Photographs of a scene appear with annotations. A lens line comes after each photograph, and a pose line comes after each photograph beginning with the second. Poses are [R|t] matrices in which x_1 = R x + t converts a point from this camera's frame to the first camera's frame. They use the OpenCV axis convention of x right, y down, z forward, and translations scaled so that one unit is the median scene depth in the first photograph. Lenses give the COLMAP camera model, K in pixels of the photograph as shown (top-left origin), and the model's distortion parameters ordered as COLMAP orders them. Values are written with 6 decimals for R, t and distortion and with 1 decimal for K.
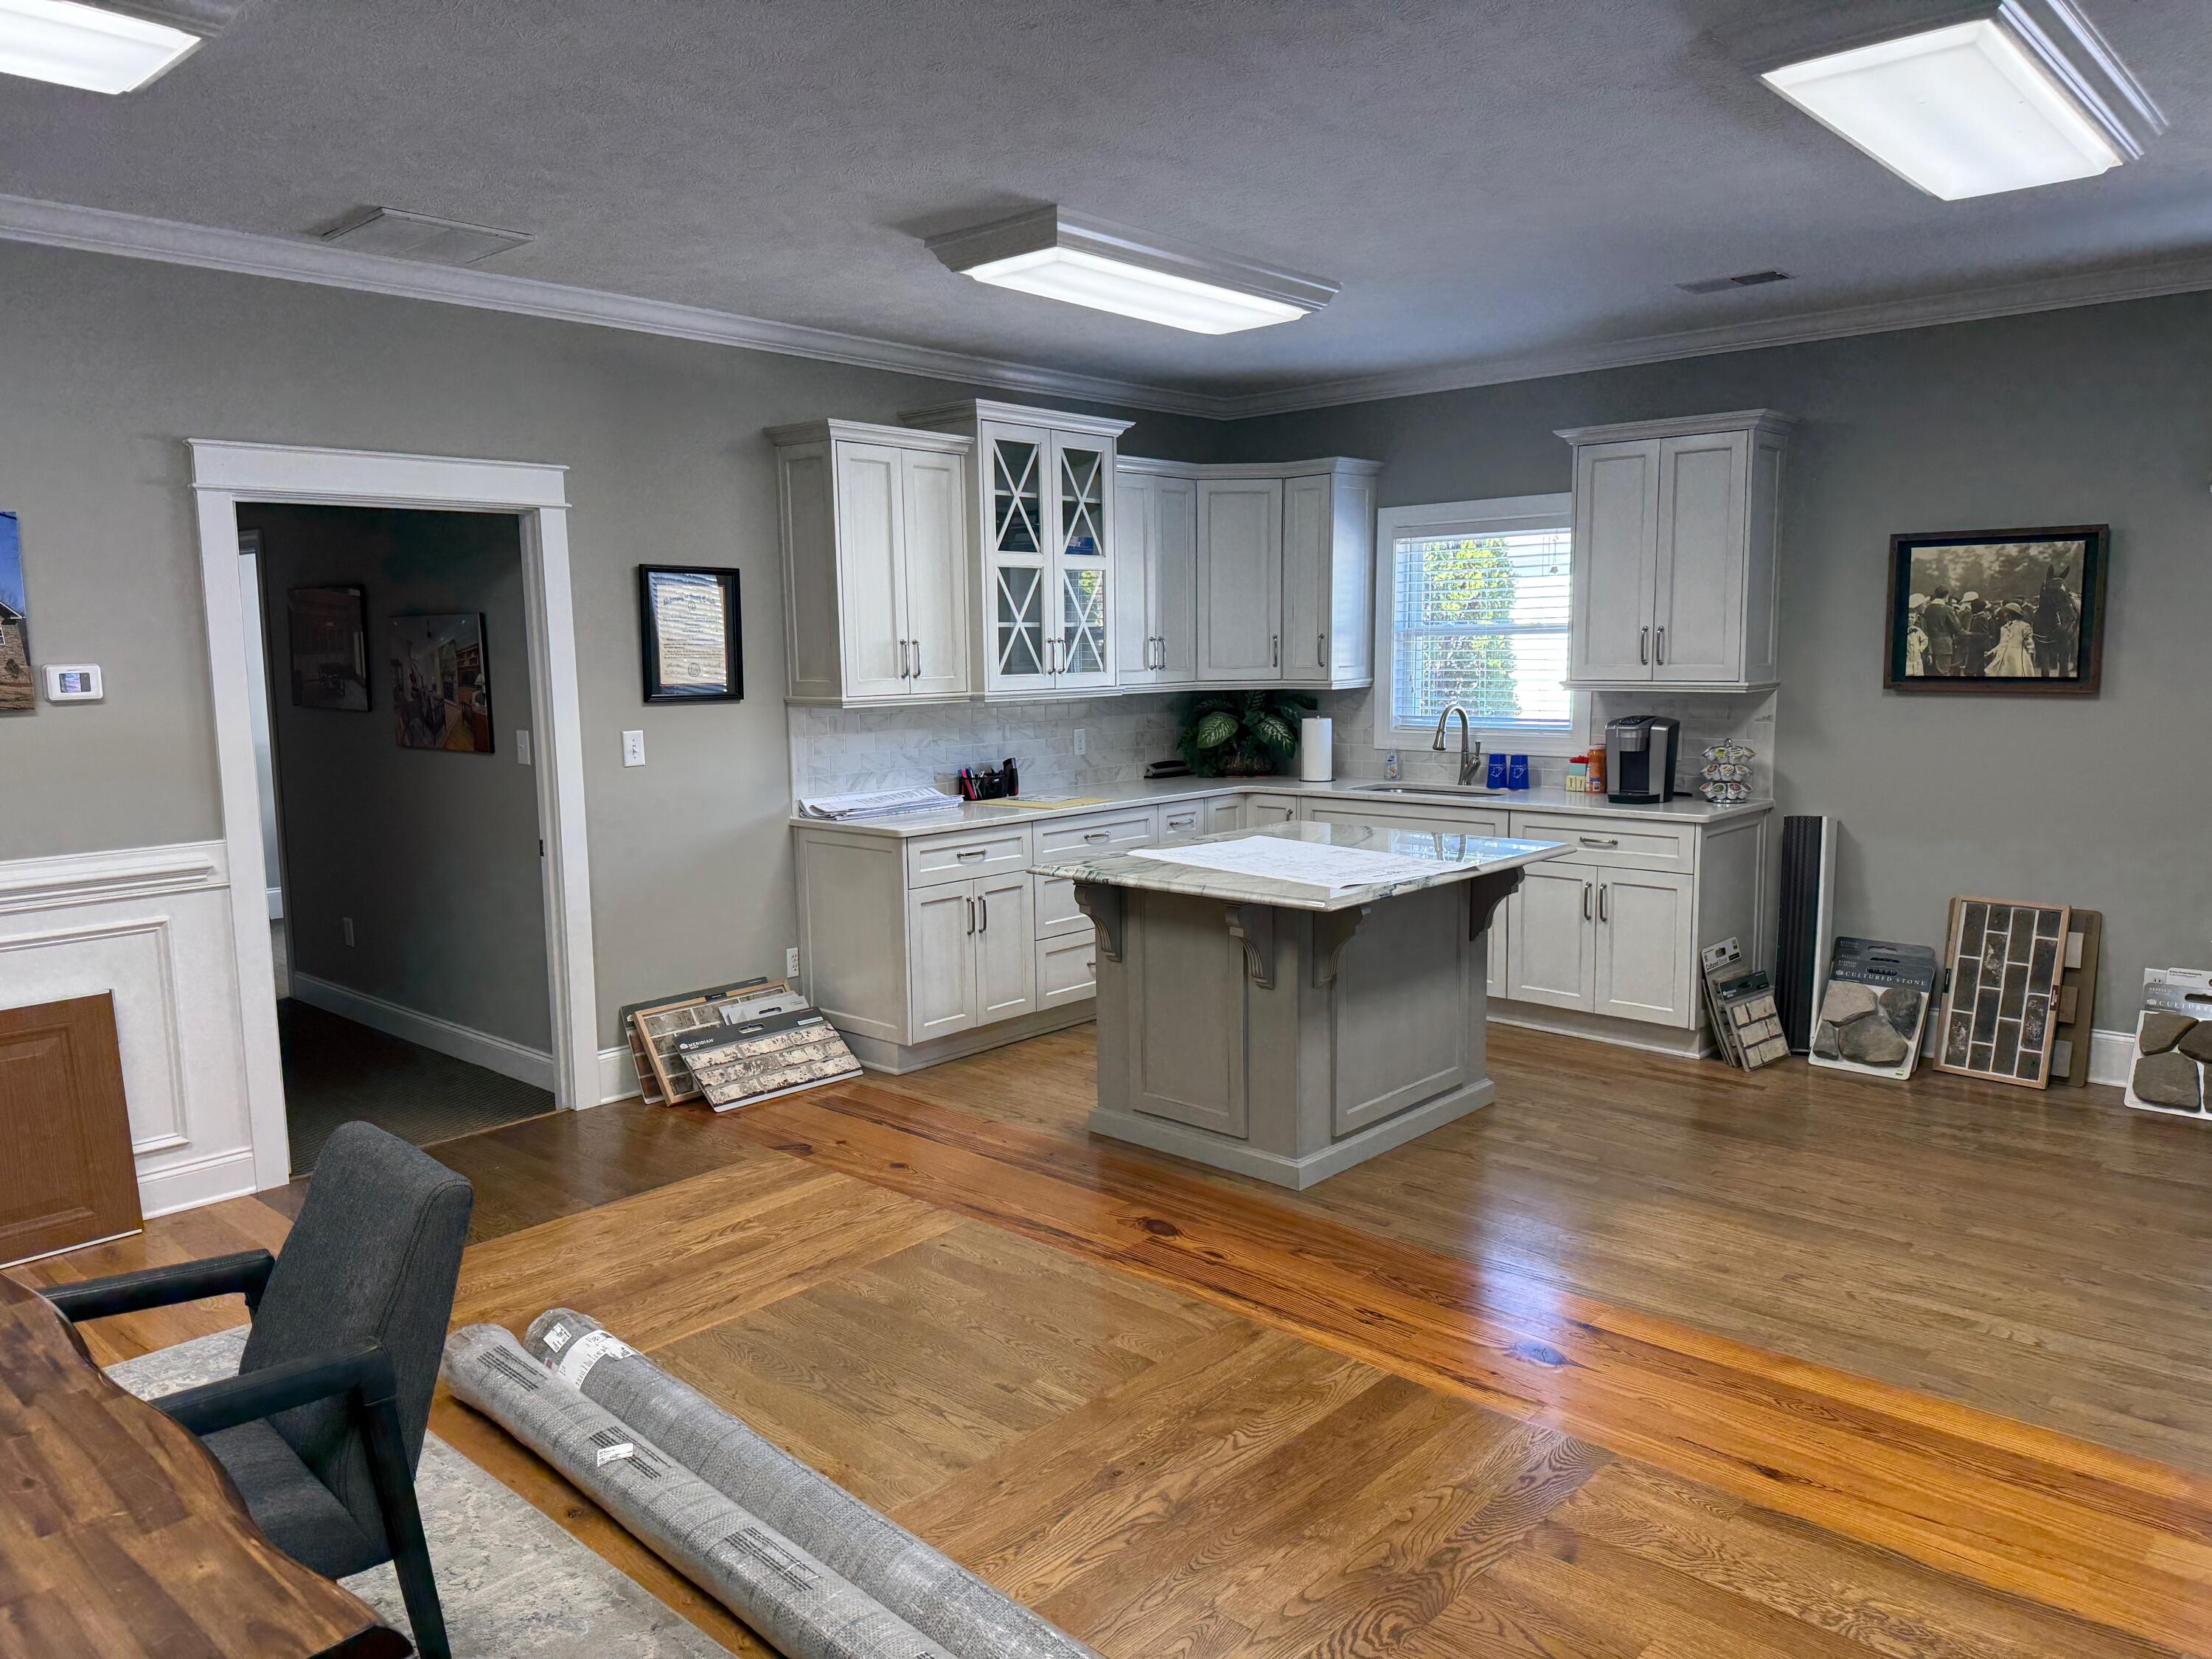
lens RADIAL K [[1561.3, 0, 1103.0], [0, 1561.3, 831.6], [0, 0, 1]] dist [-0.003354, -0.031874]
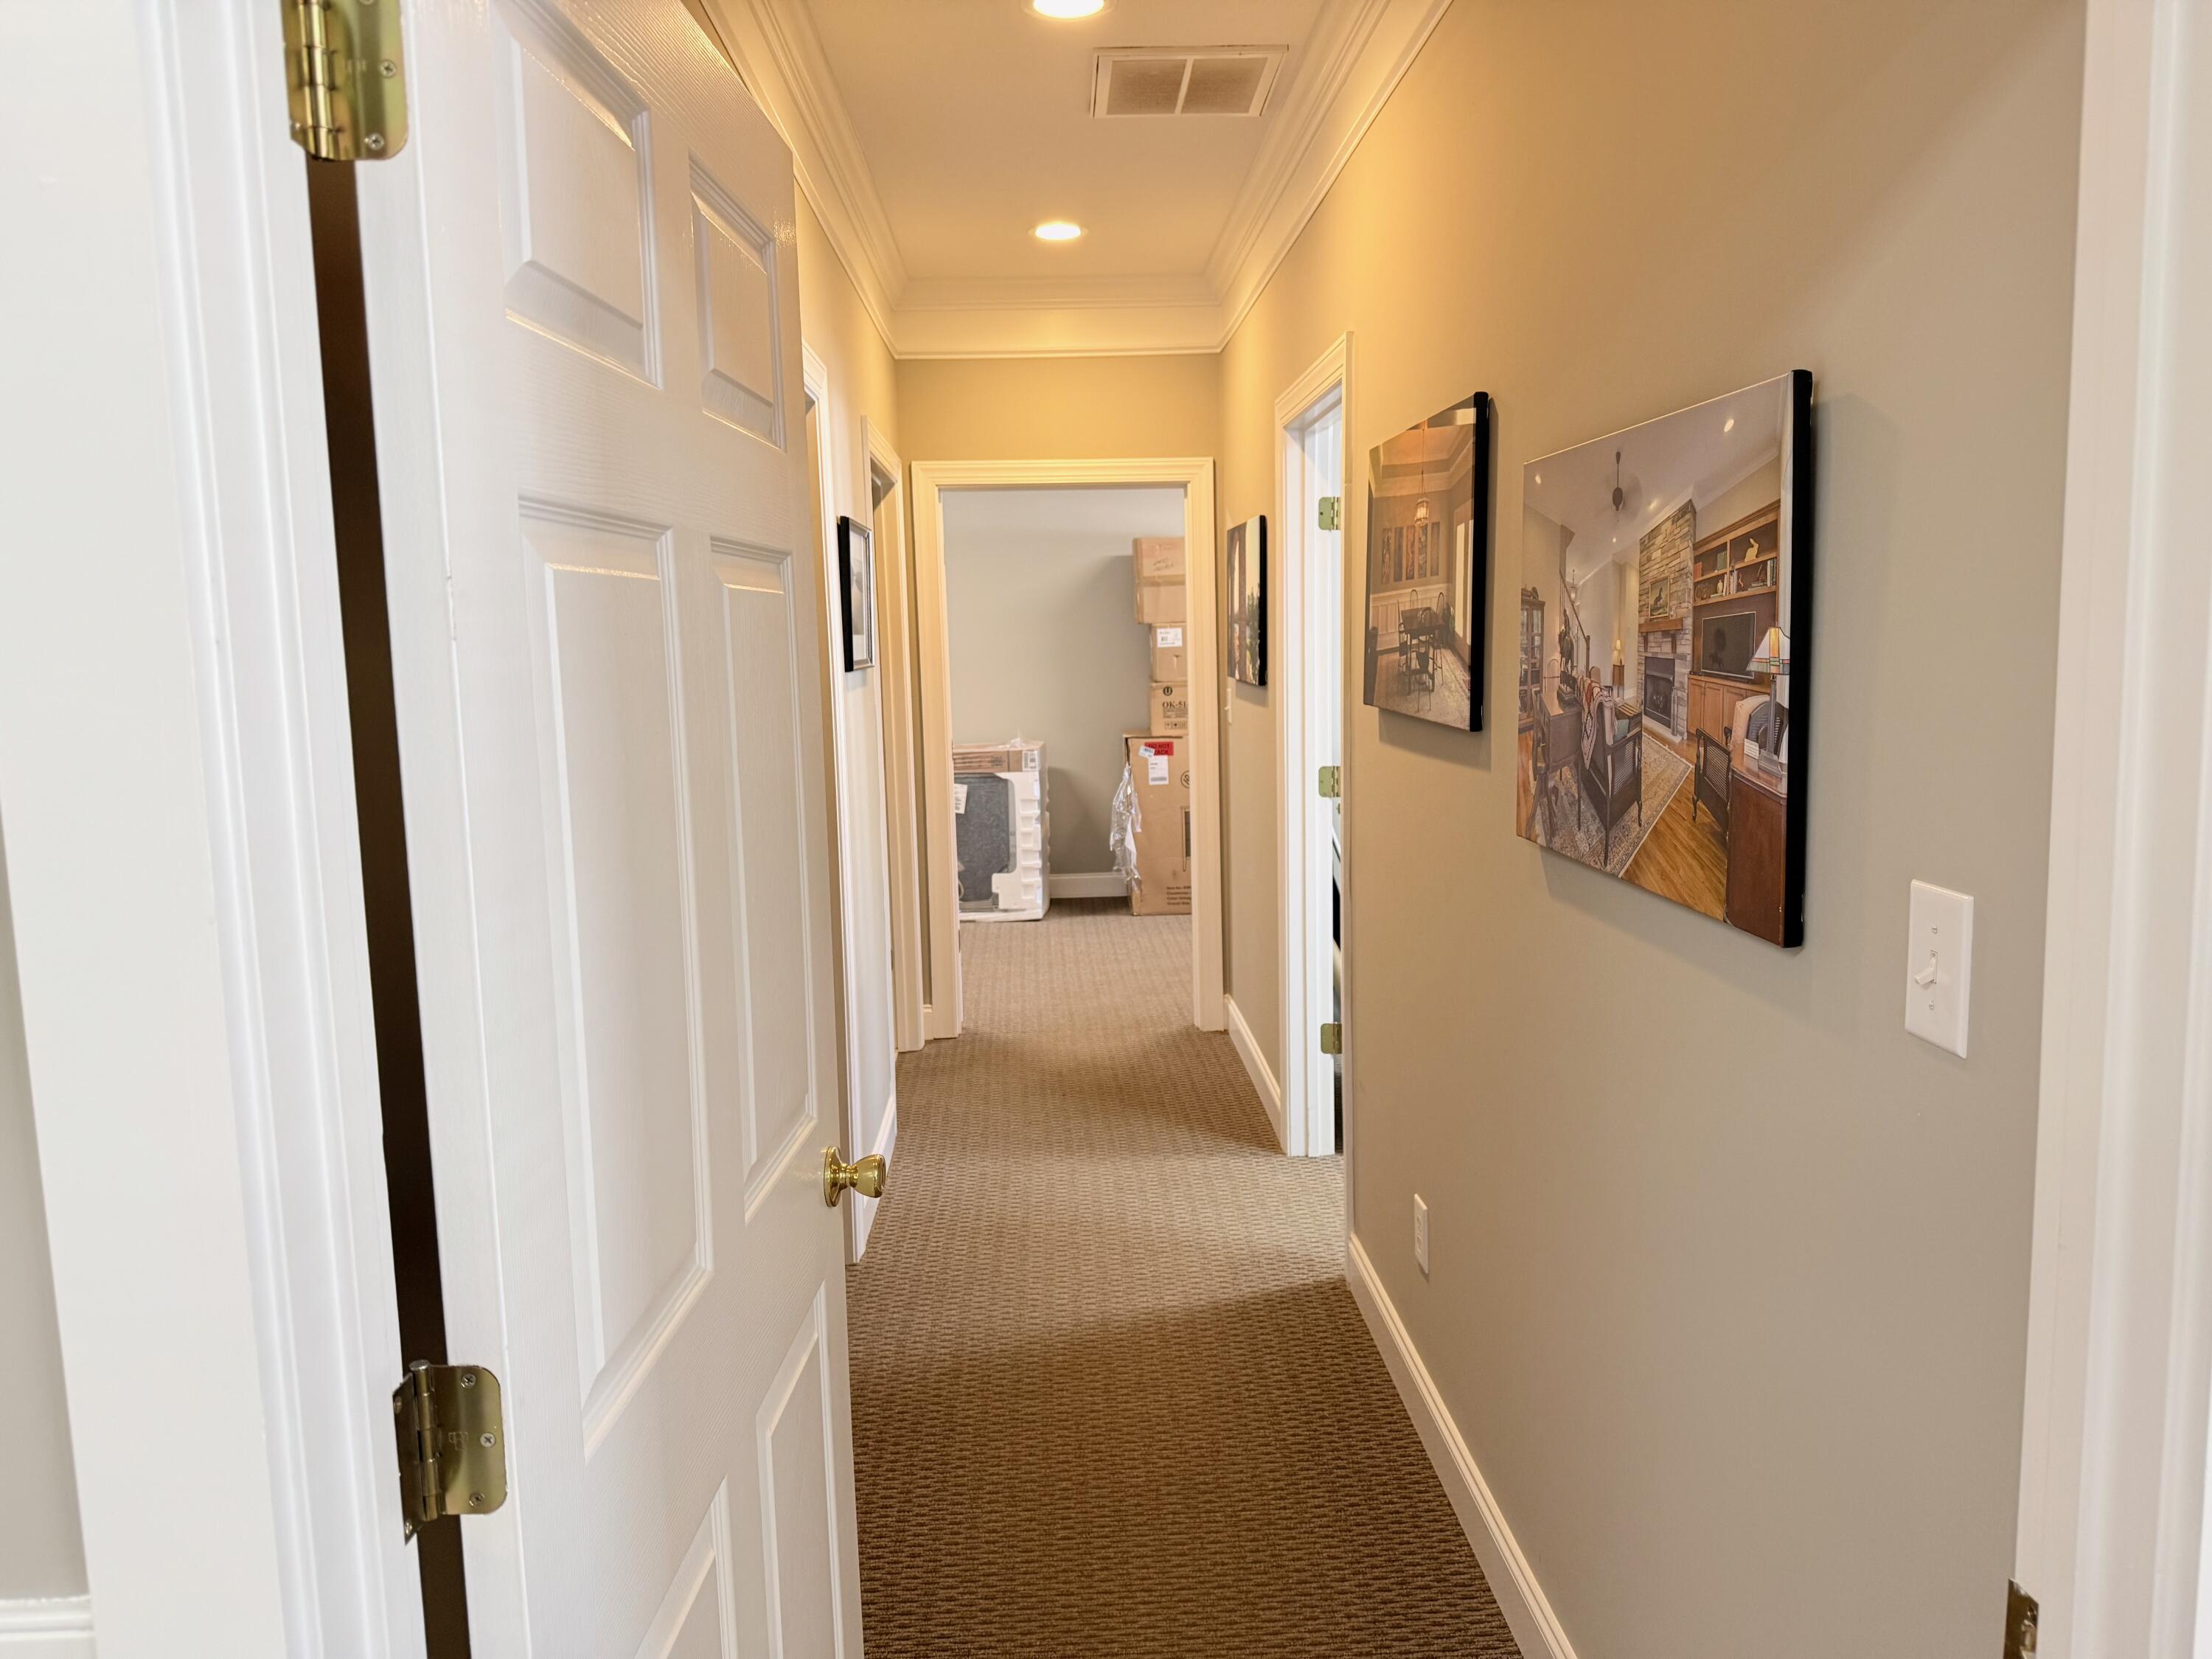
lens RADIAL K [[1561.3, 0, 1106.4], [0, 1561.3, 824.9], [0, 0, 1]] dist [-0.003354, -0.031874]
pose [[0.704109, 0.088778, -0.704520, -0.280359], [-0.082441, 0.995665, 0.043073, -0.067655], [0.705290, 0.027753, 0.708376, 0.708234]]
